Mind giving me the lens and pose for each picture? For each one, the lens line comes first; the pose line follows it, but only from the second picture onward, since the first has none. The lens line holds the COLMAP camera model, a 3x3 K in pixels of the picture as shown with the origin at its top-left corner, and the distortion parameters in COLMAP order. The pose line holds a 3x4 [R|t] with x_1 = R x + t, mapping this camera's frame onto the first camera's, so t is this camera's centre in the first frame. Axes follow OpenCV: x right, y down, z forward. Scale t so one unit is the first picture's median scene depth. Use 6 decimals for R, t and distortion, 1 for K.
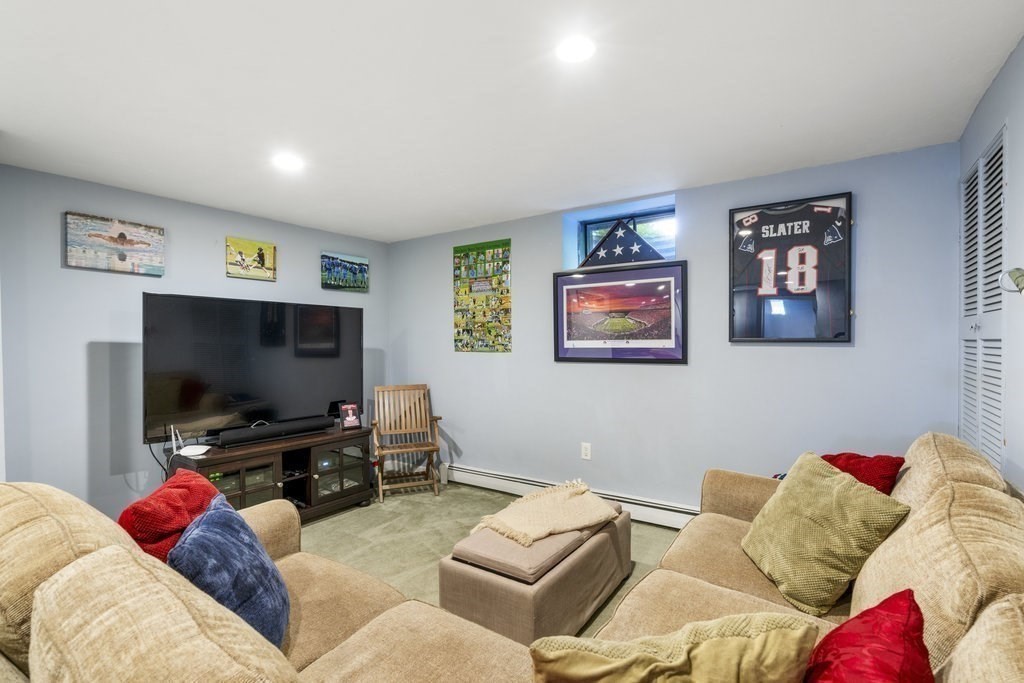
lens RADIAL K [[472.9, 0, 513.3], [0, 472.9, 349.7], [0, 0, 1]] dist [-0.003042, 0.001655]
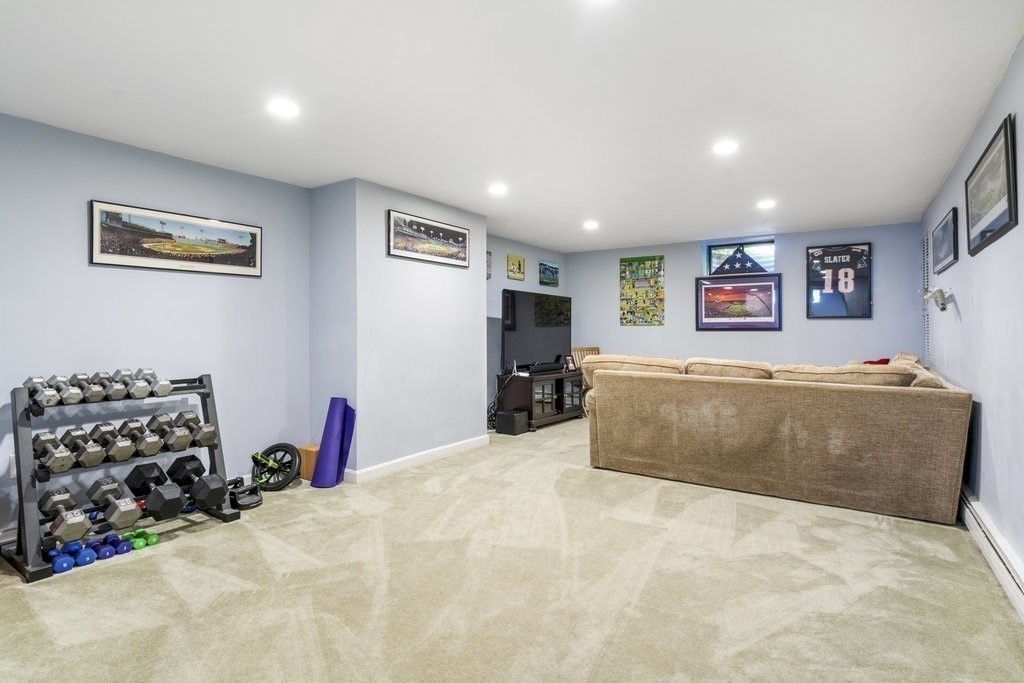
lens RADIAL K [[533.1, 0, 511.3], [0, 533.1, 331.5], [0, 0, 1]] dist [0.001839, -0.000188]
pose [[0.999180, 0.005606, 0.040099, -0.638910], [-0.005011, 0.999876, -0.014927, 0.059187], [-0.040177, 0.014713, 0.999084, -0.849865]]
